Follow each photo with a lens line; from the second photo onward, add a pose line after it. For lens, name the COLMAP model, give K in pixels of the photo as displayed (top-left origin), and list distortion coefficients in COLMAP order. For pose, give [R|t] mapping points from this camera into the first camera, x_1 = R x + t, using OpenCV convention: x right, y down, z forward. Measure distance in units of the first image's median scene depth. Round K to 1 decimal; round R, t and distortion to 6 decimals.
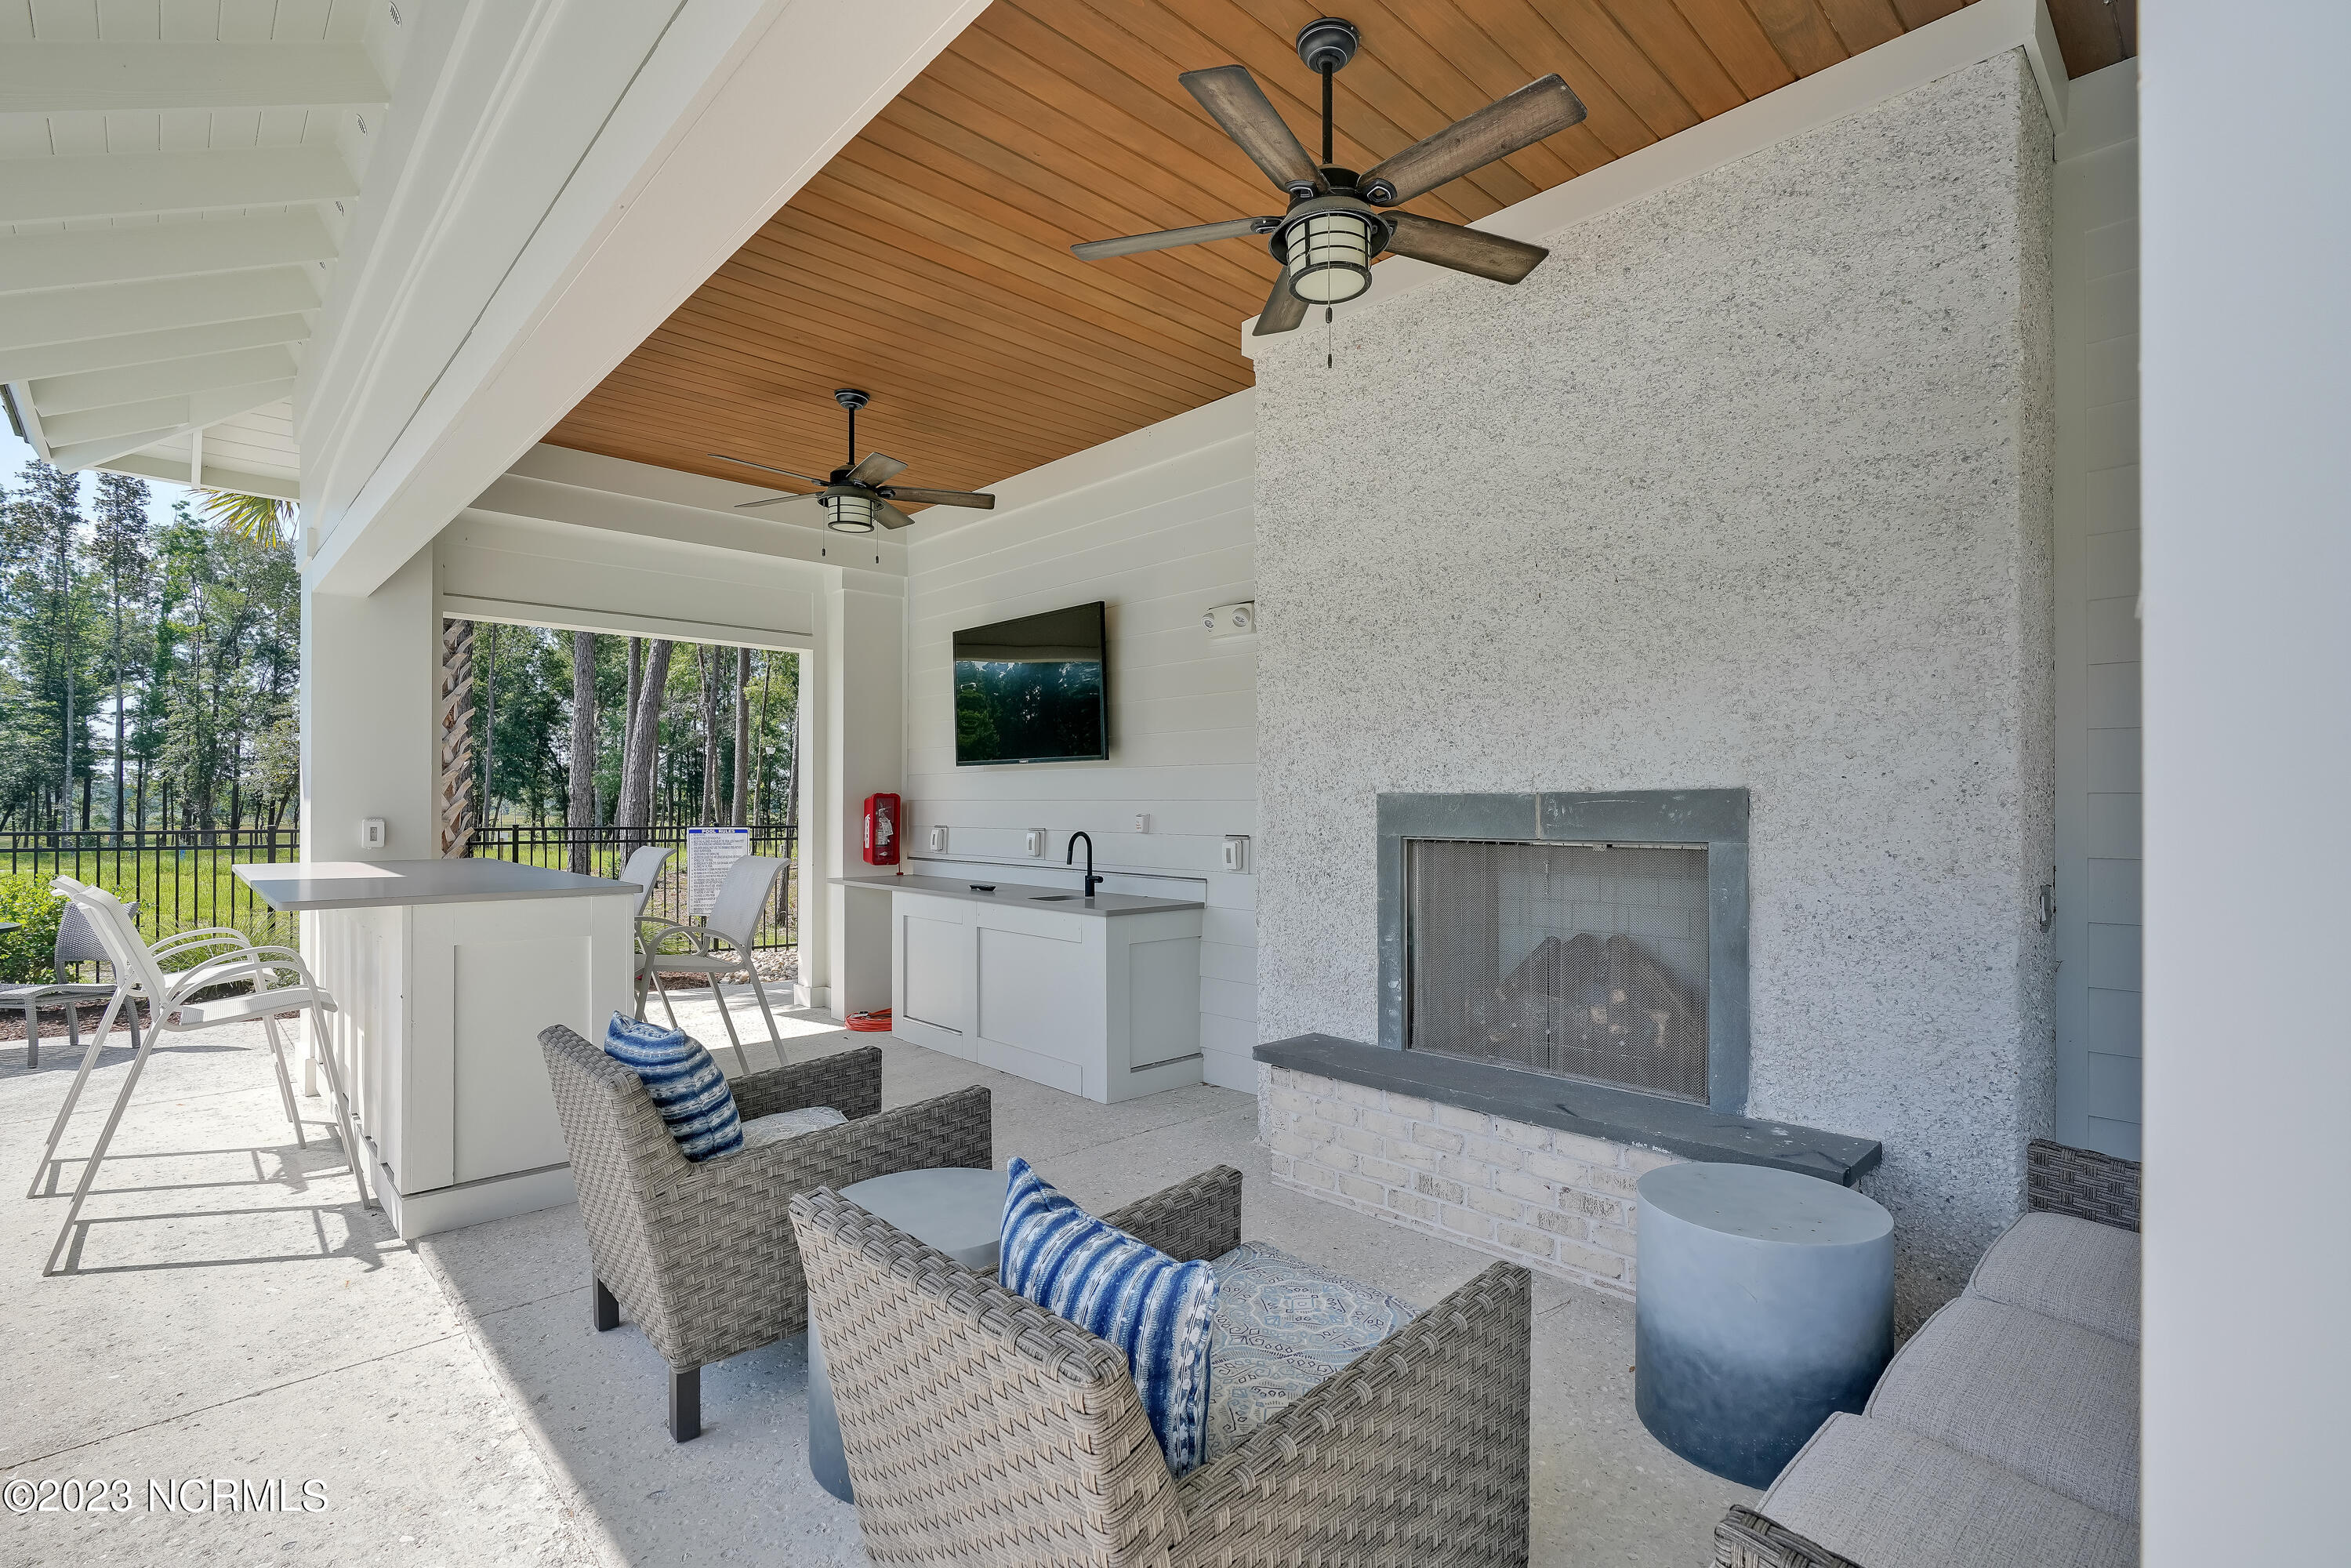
lens RADIAL K [[1081.6, 0, 1191.5], [0, 1081.6, 799.7], [0, 0, 1]] dist [-0.002047, 0.004386]
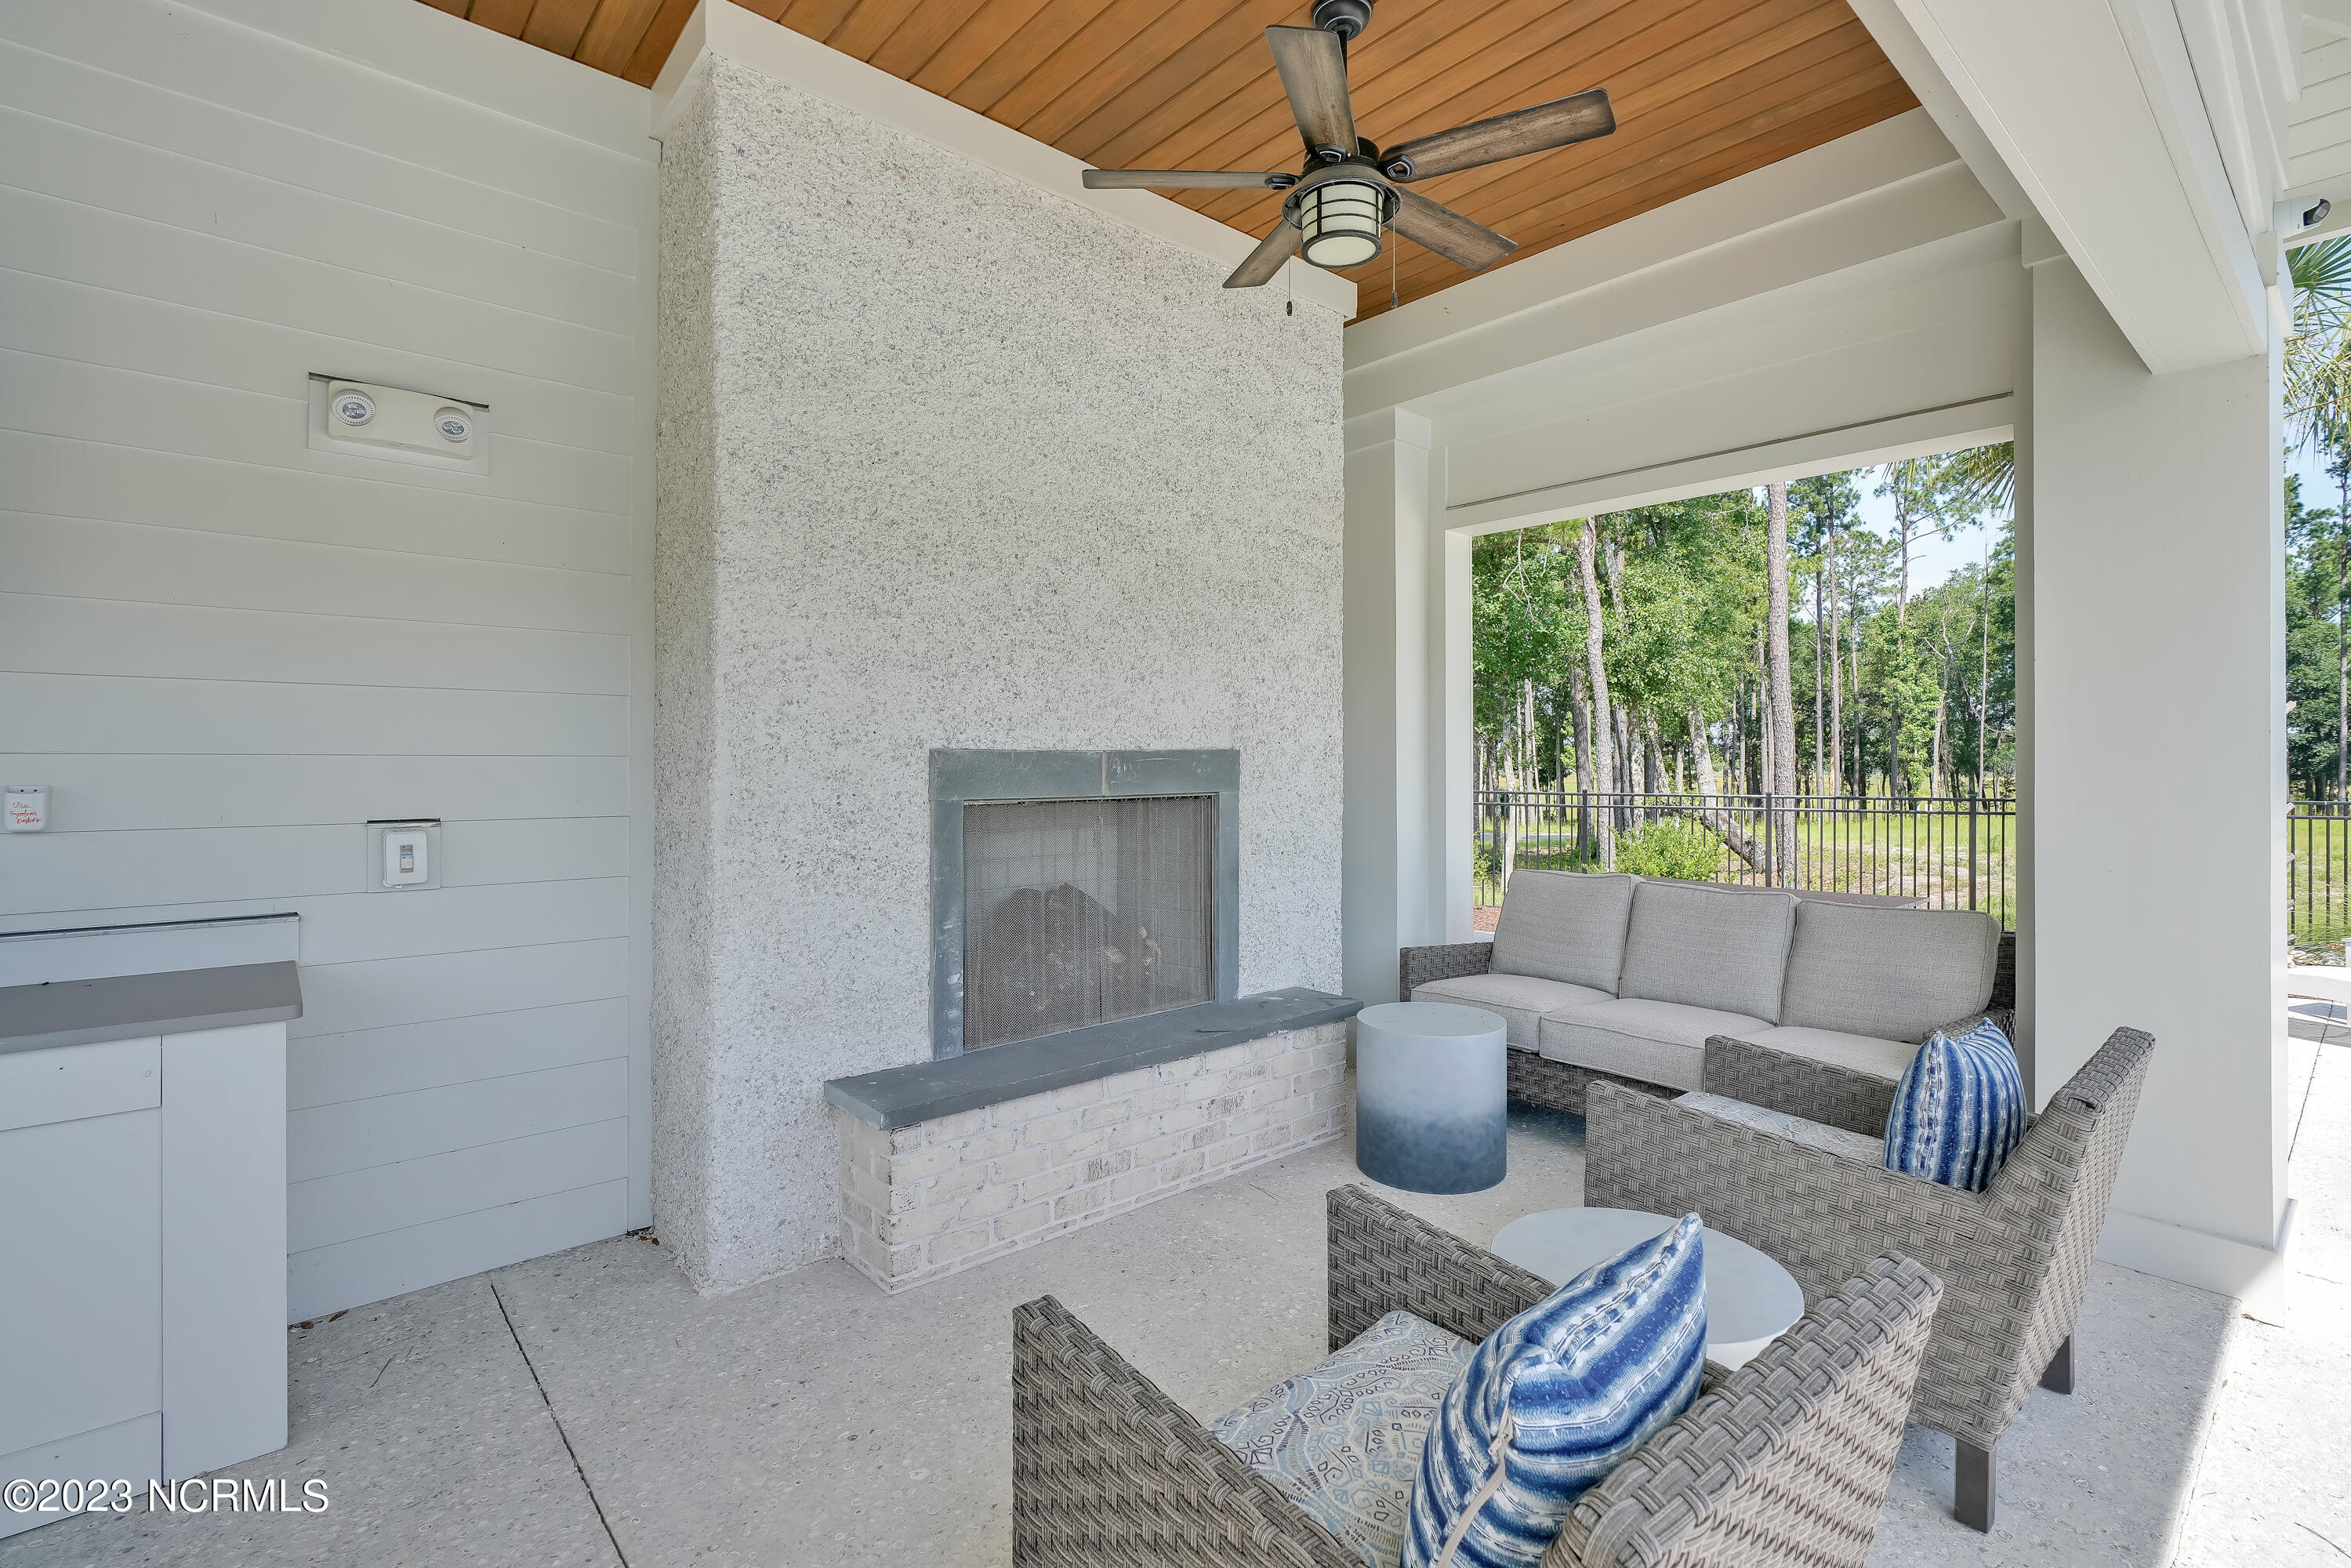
lens RADIAL K [[1081.6, 0, 1172.2], [0, 1081.6, 766.8], [0, 0, 1]] dist [-0.002047, 0.004386]
pose [[0.057495, 0.001328, 0.998345, -0.673422], [0.004736, 0.999988, -0.001603, 0.010527], [-0.998335, 0.004820, 0.057488, 0.836537]]
